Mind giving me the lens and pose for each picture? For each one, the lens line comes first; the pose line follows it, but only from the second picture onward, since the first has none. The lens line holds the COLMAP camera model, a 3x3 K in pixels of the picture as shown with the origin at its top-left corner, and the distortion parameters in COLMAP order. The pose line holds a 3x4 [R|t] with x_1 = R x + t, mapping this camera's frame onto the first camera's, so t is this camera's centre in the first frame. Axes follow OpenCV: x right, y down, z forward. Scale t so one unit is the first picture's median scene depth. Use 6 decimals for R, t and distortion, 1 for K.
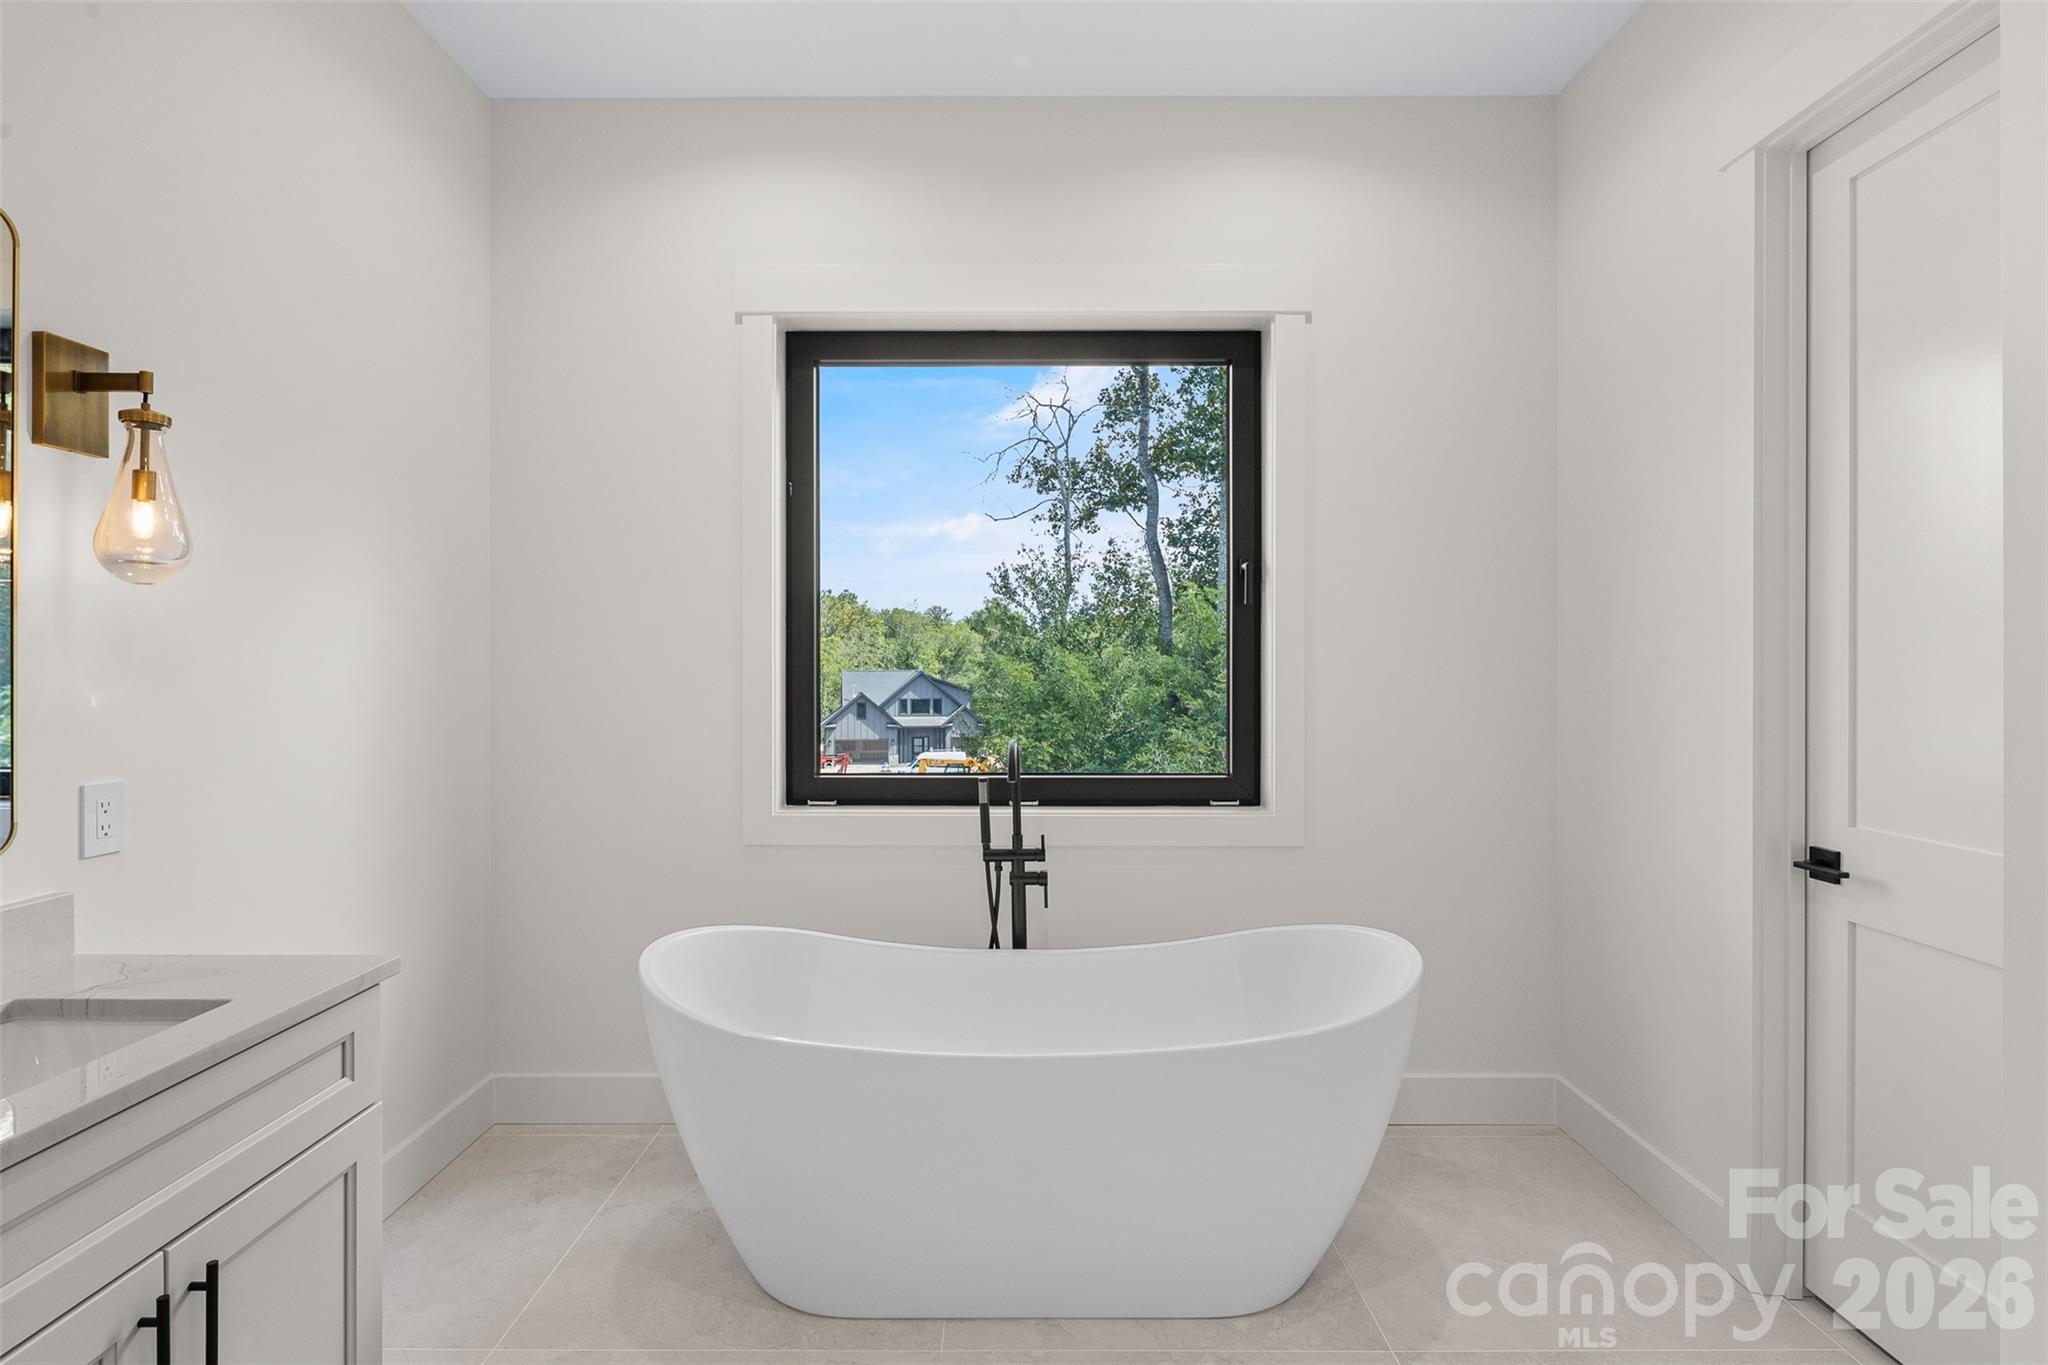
lens RADIAL K [[994.9, 0, 1010.9], [0, 994.9, 668.6], [0, 0, 1]] dist [0.004130, -0.004729]
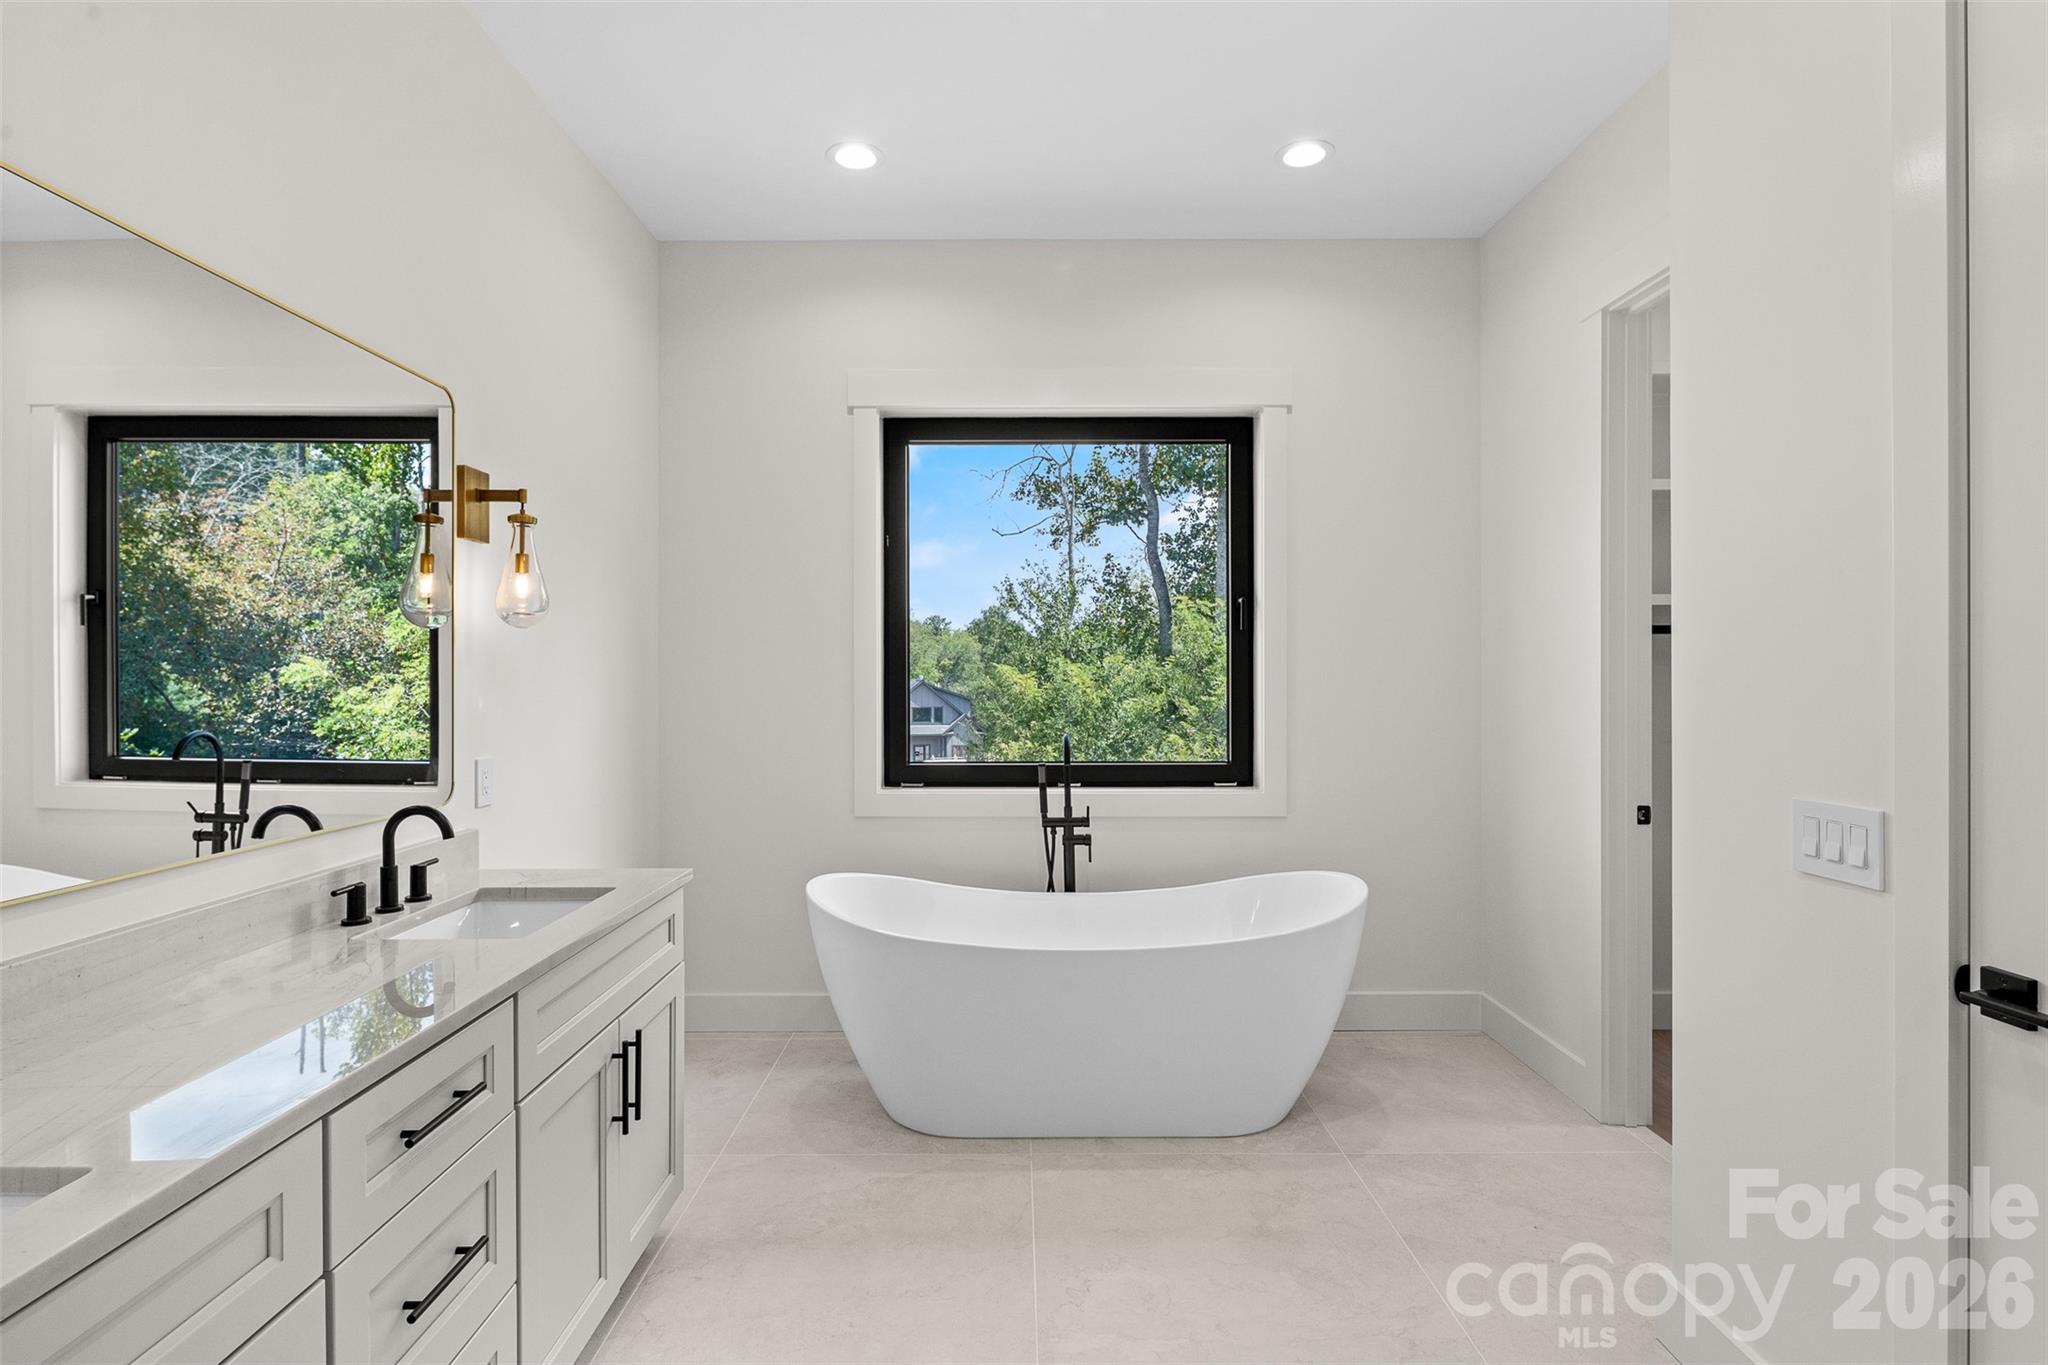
lens RADIAL K [[994.9, 0, 1002.2], [0, 994.9, 673.0], [0, 0, 1]] dist [0.004130, -0.004729]
pose [[0.999979, -0.002557, -0.005981, -0.068039], [0.002533, 0.999989, -0.004052, -0.004232], [0.005991, 0.004037, 0.999974, -0.297987]]
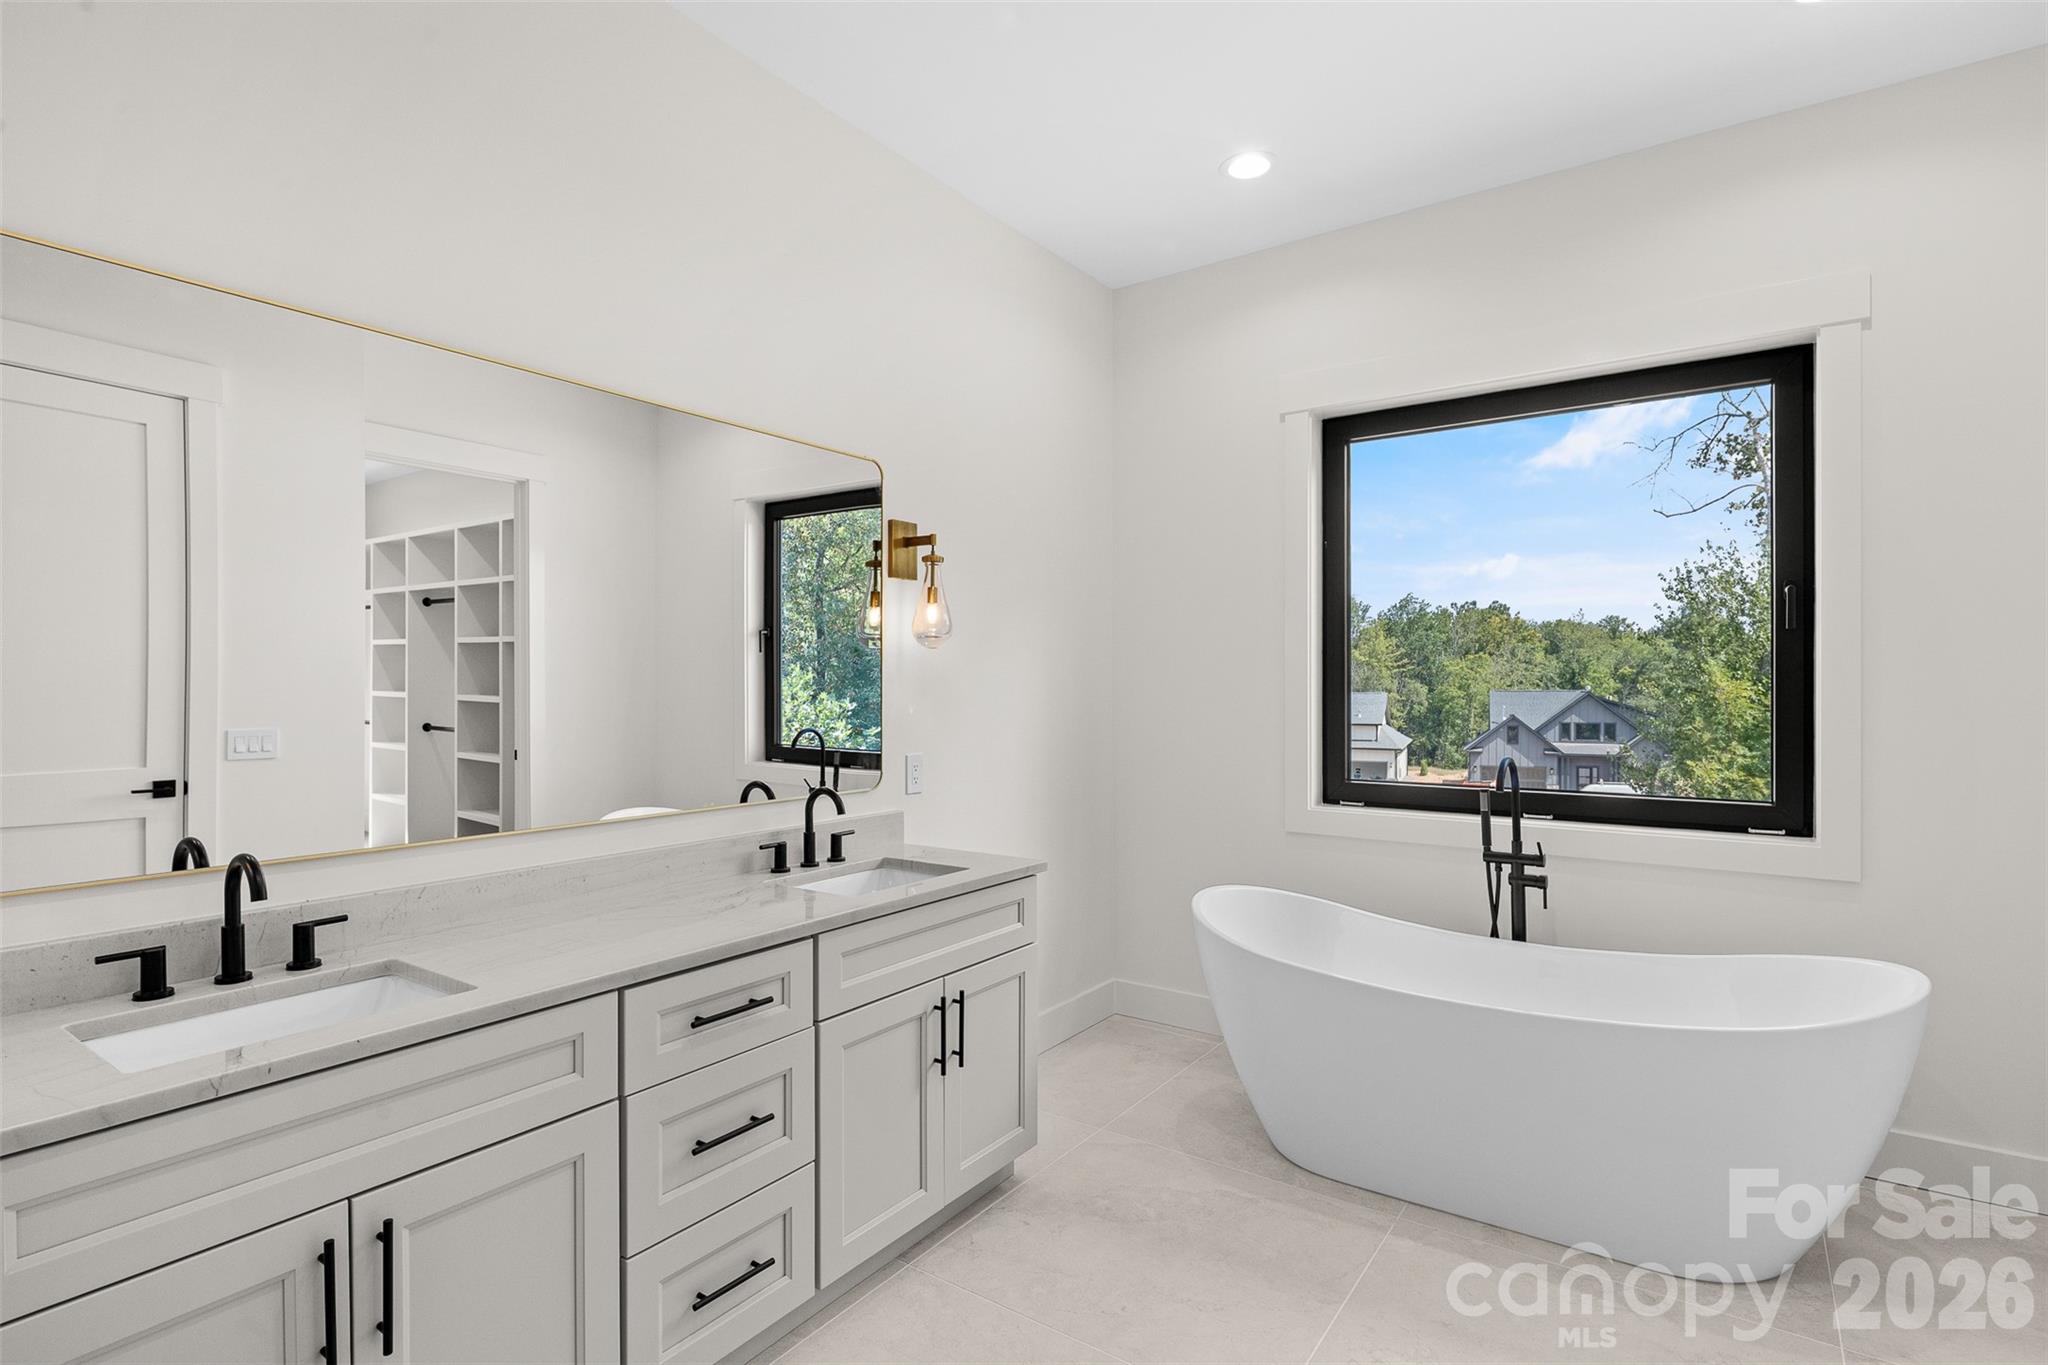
lens RADIAL K [[994.9, 0, 1006.4], [0, 994.9, 683.9], [0, 0, 1]] dist [0.004130, -0.004729]
pose [[0.811108, -0.002179, -0.584892, 0.186461], [-0.000218, 0.999992, -0.004028, -0.006135], [0.584896, 0.003395, 0.811101, -0.241835]]
